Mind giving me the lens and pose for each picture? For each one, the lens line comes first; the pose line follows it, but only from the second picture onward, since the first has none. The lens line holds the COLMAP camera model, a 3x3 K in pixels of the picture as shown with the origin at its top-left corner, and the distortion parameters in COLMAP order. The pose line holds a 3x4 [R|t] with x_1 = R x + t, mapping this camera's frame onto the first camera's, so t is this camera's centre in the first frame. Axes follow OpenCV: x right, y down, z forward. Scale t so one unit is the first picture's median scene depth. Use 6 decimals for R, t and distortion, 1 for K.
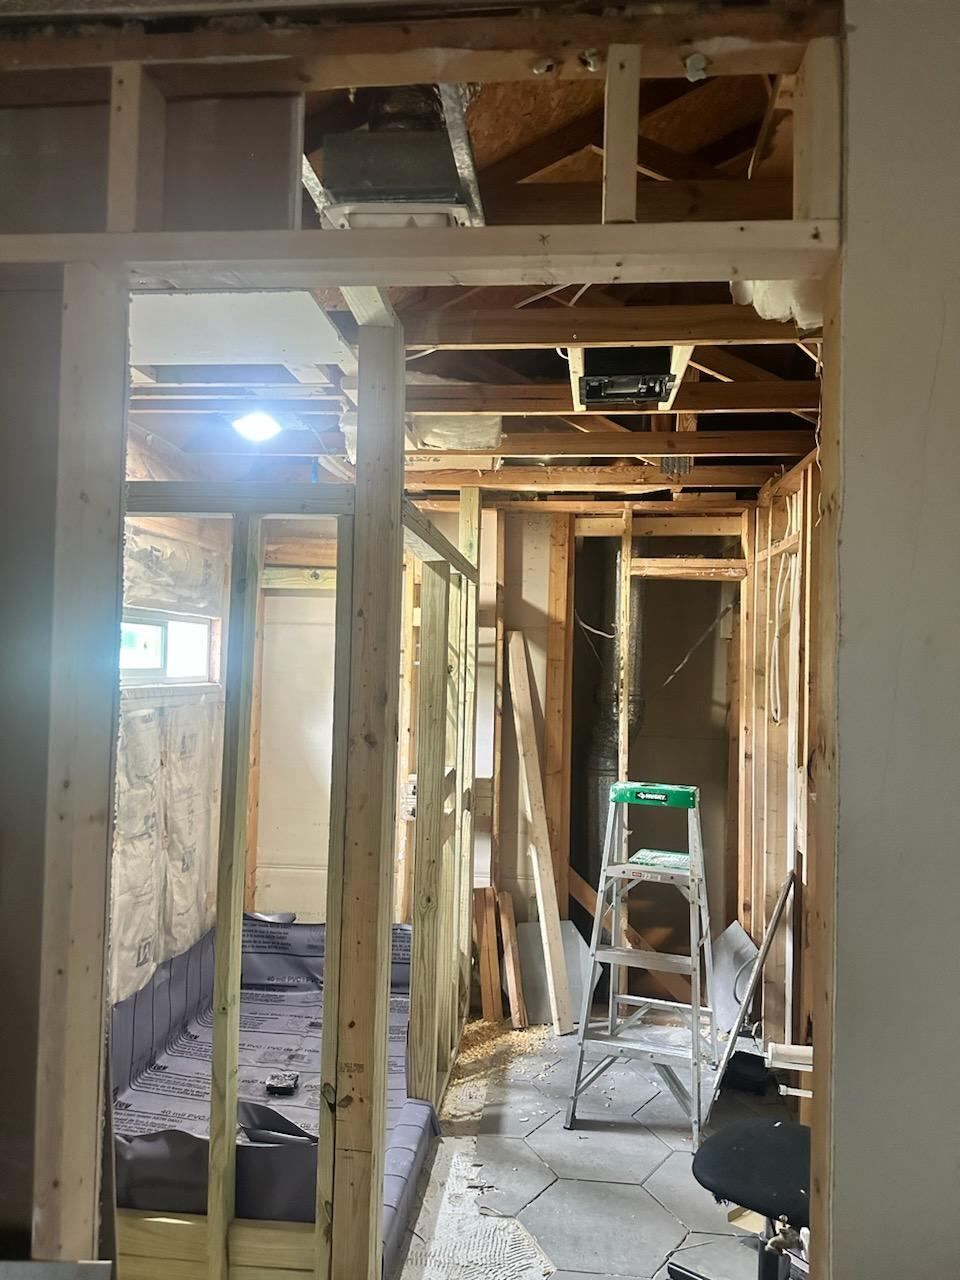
lens RADIAL K [[921.4, 0, 480.0], [0, 921.4, 640.0], [0, 0, 1]] dist [0.006844, -0.005257]
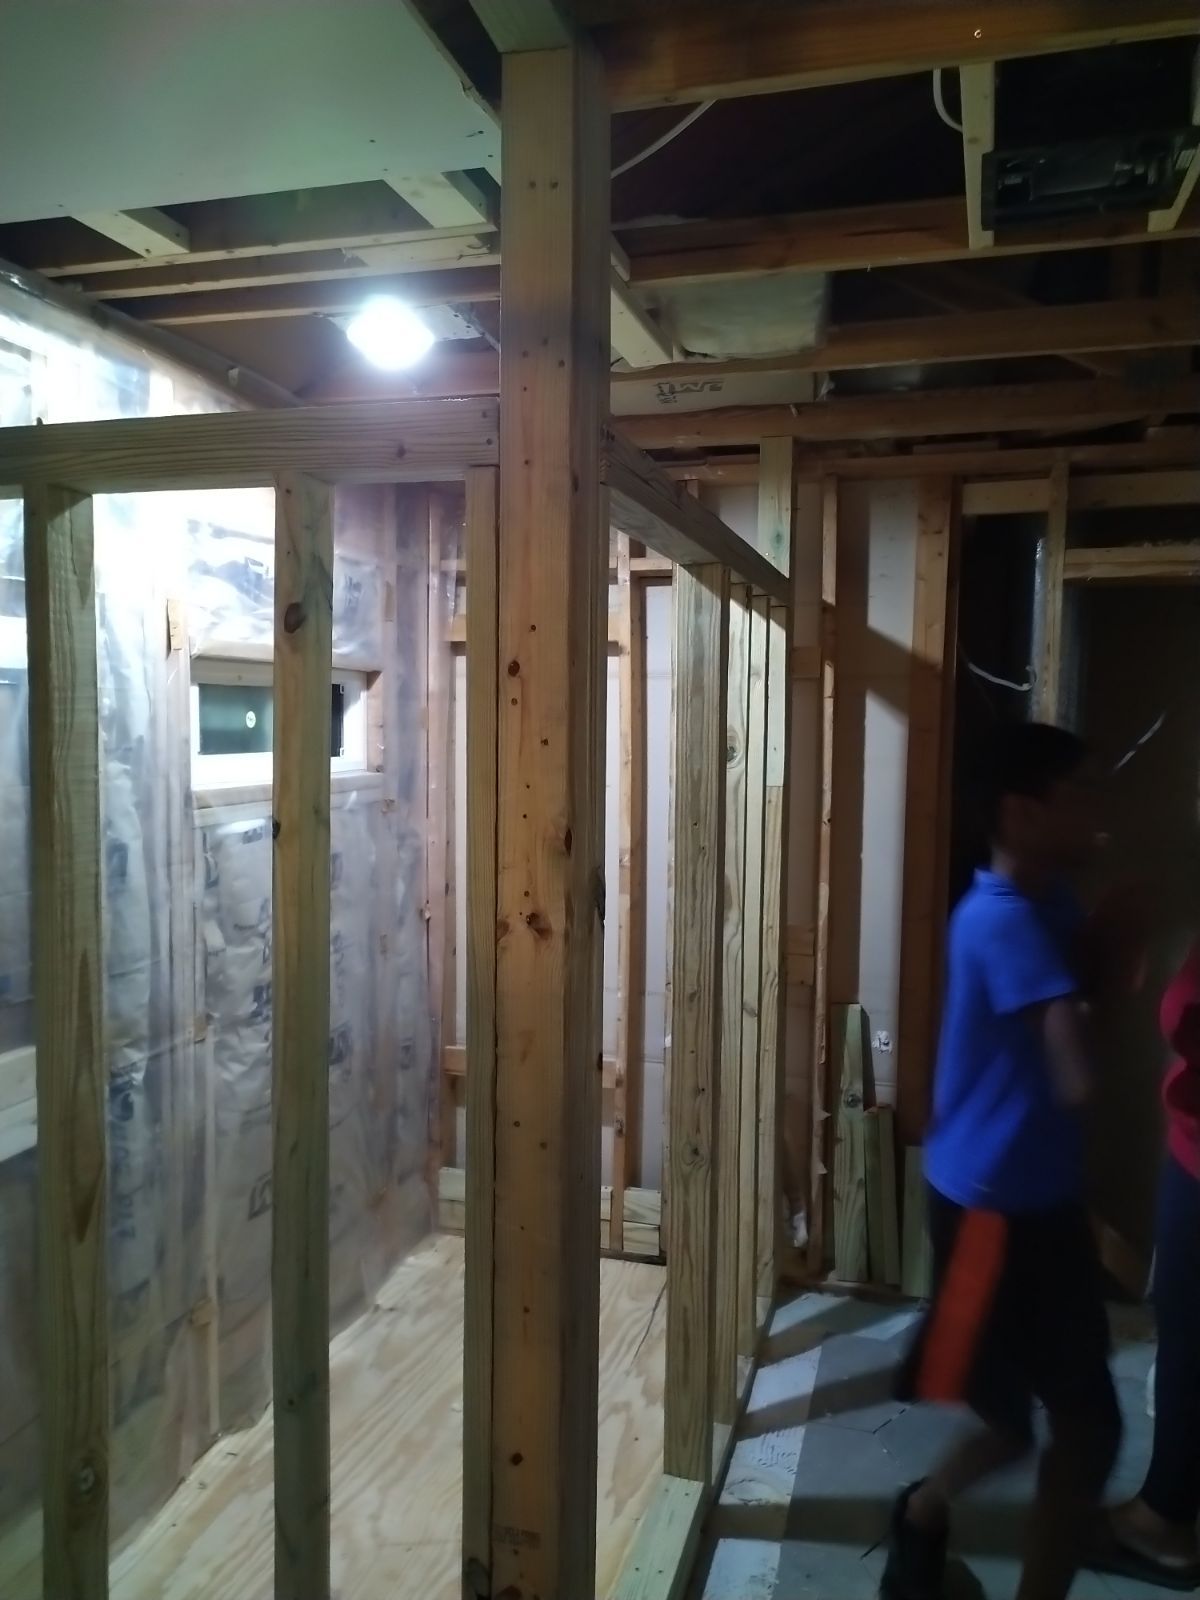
lens RADIAL K [[1184.9, 0, 600.0], [0, 1184.9, 800.0], [0, 0, 1]] dist [0.014243, -0.000559]
pose [[0.982854, 0.001334, -0.184381, 0.022150], [0.016993, 0.995063, 0.097782, -0.014256], [0.183601, -0.099238, 0.977979, 0.270460]]
